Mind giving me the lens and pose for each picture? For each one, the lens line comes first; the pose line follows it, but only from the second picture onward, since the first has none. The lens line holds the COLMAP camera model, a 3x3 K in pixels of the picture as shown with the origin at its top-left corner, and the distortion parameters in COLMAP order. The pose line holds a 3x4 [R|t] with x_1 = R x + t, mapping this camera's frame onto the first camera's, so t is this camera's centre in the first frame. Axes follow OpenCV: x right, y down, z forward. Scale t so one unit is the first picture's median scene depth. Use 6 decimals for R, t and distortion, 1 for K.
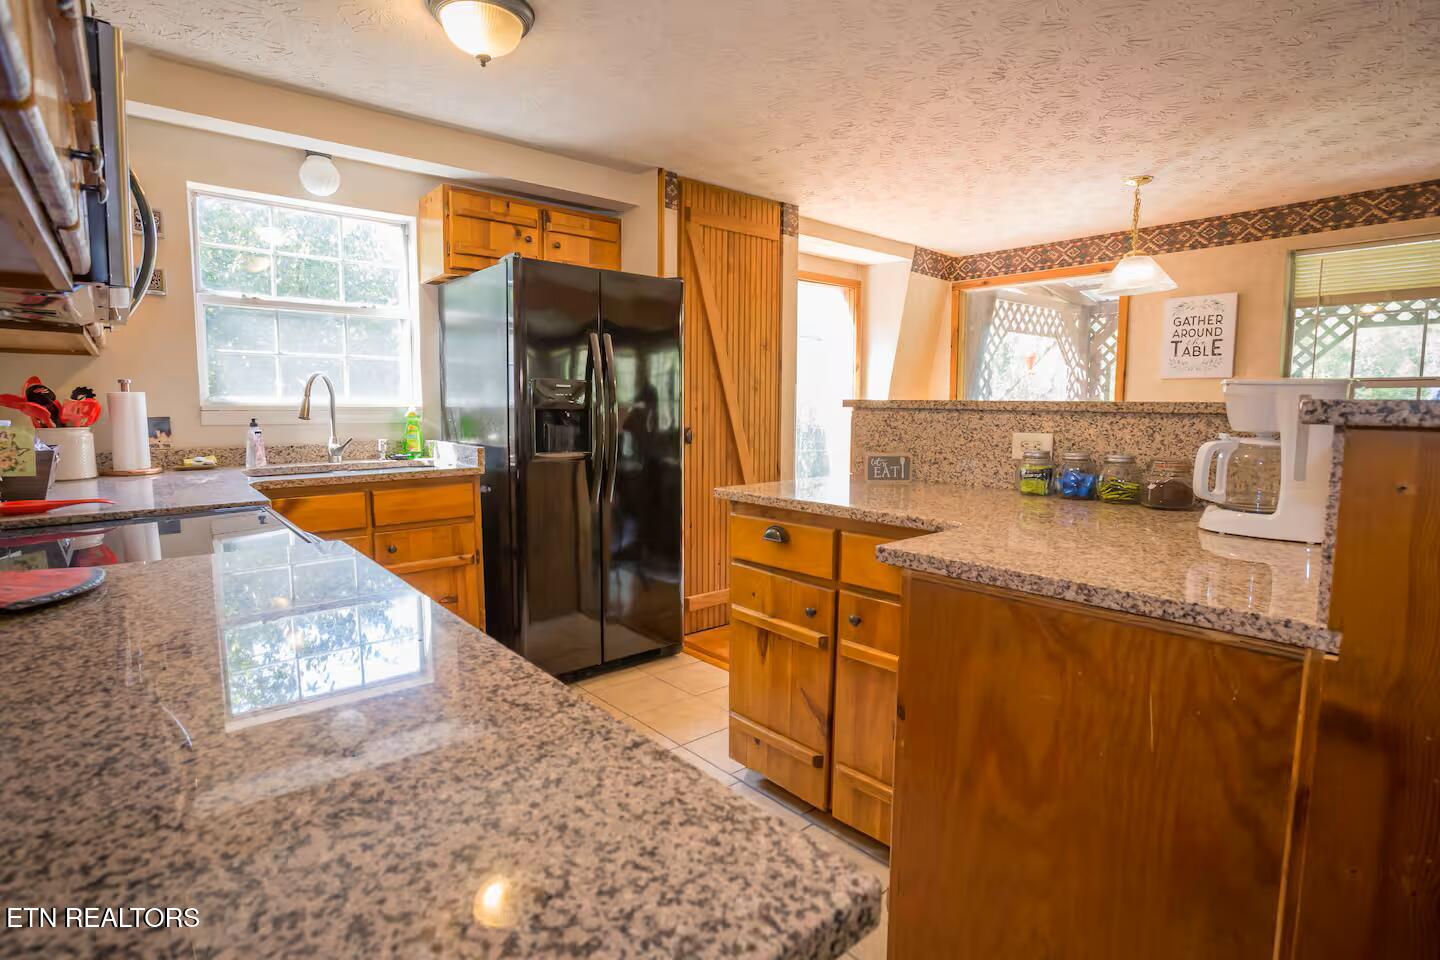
lens RADIAL K [[707.1, 0, 720.0], [0, 707.1, 480.0], [0, 0, 1]] dist [-0.061856, 0.023120]
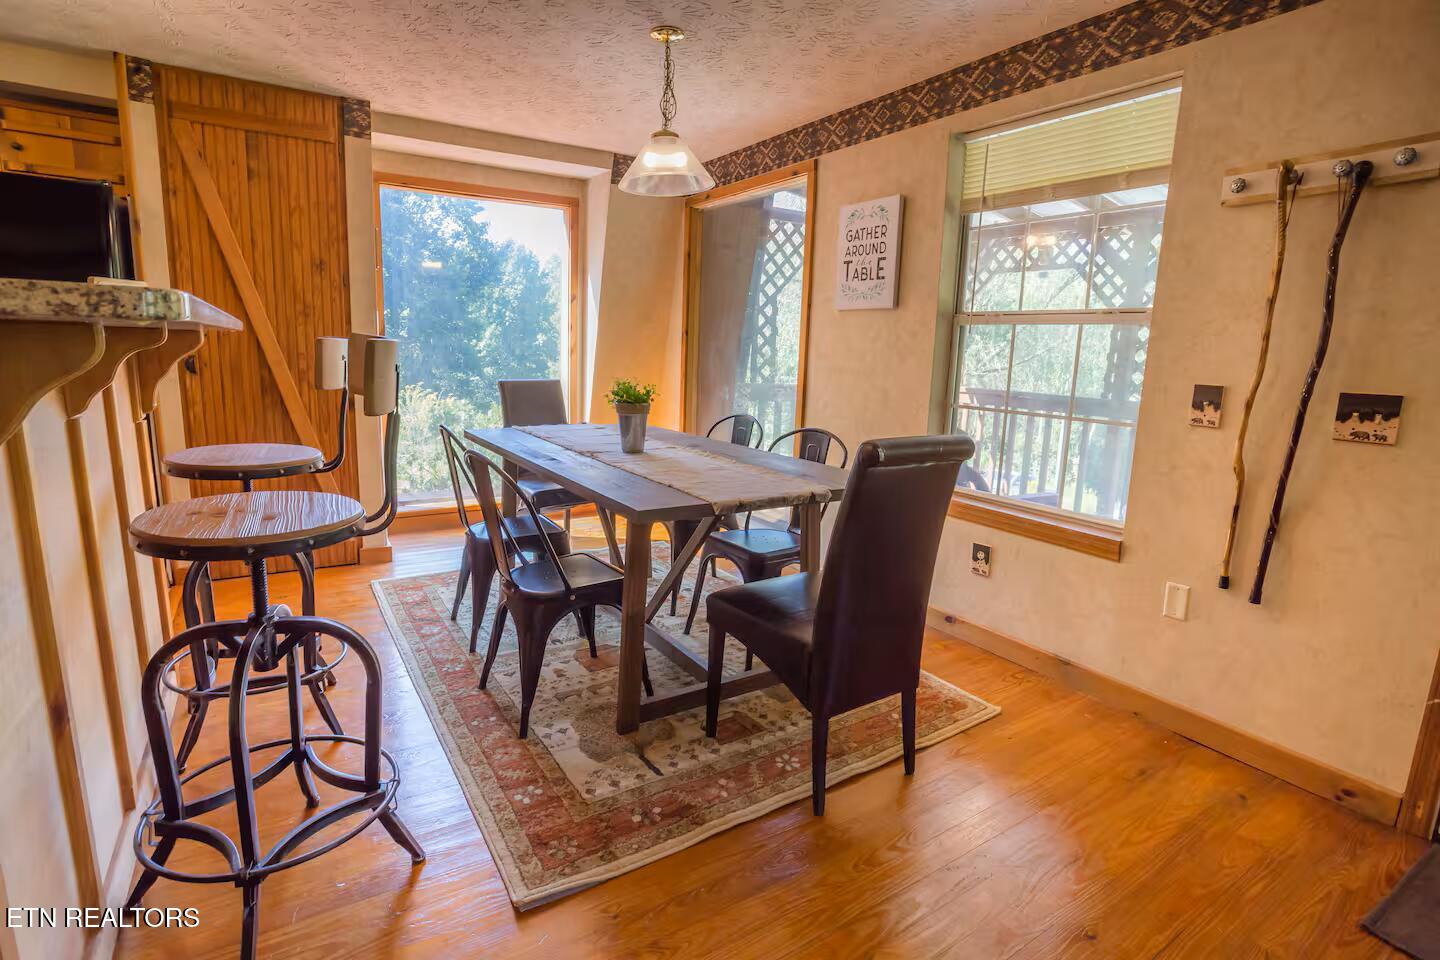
lens RADIAL K [[689.0, 0, 720.0], [0, 689.0, 480.0], [0, 0, 1]] dist [-0.057292, 0.022052]
pose [[0.991588, 0.047363, -0.120461, 0.662203], [-0.037392, 0.995787, 0.083727, -0.014285], [0.123919, -0.078518, 0.989181, 0.206002]]
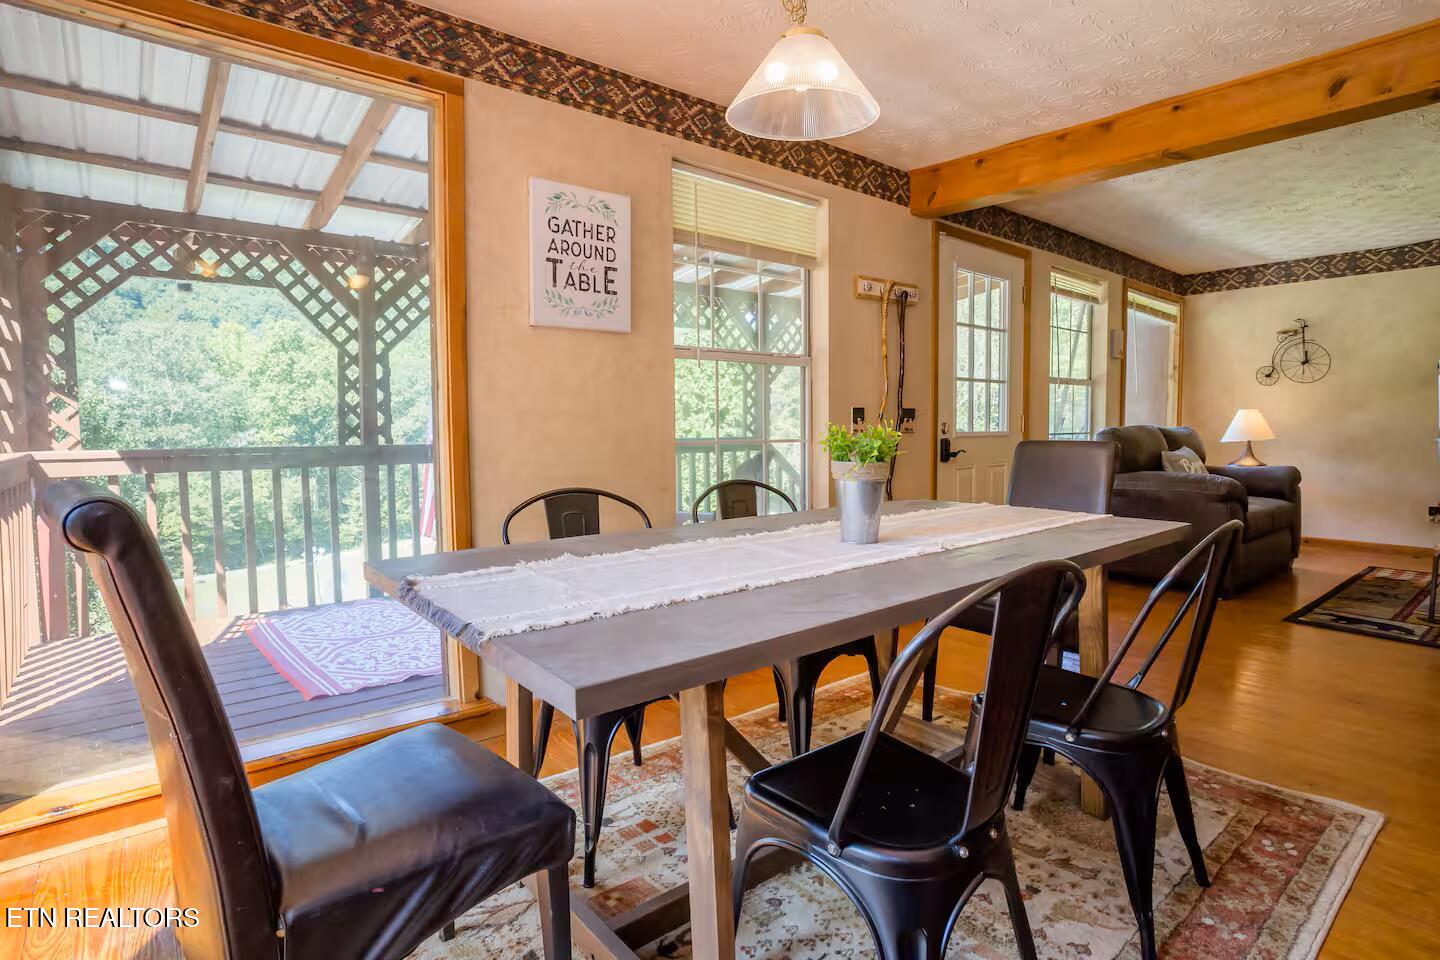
lens RADIAL K [[707.1, 0, 720.0], [0, 707.1, 480.0], [0, 0, 1]] dist [-0.061856, 0.023120]
pose [[0.043071, -0.093262, 0.994710, 0.091752], [0.104824, 0.990560, 0.088334, -0.064040], [-0.993558, 0.100465, 0.052440, 0.909529]]
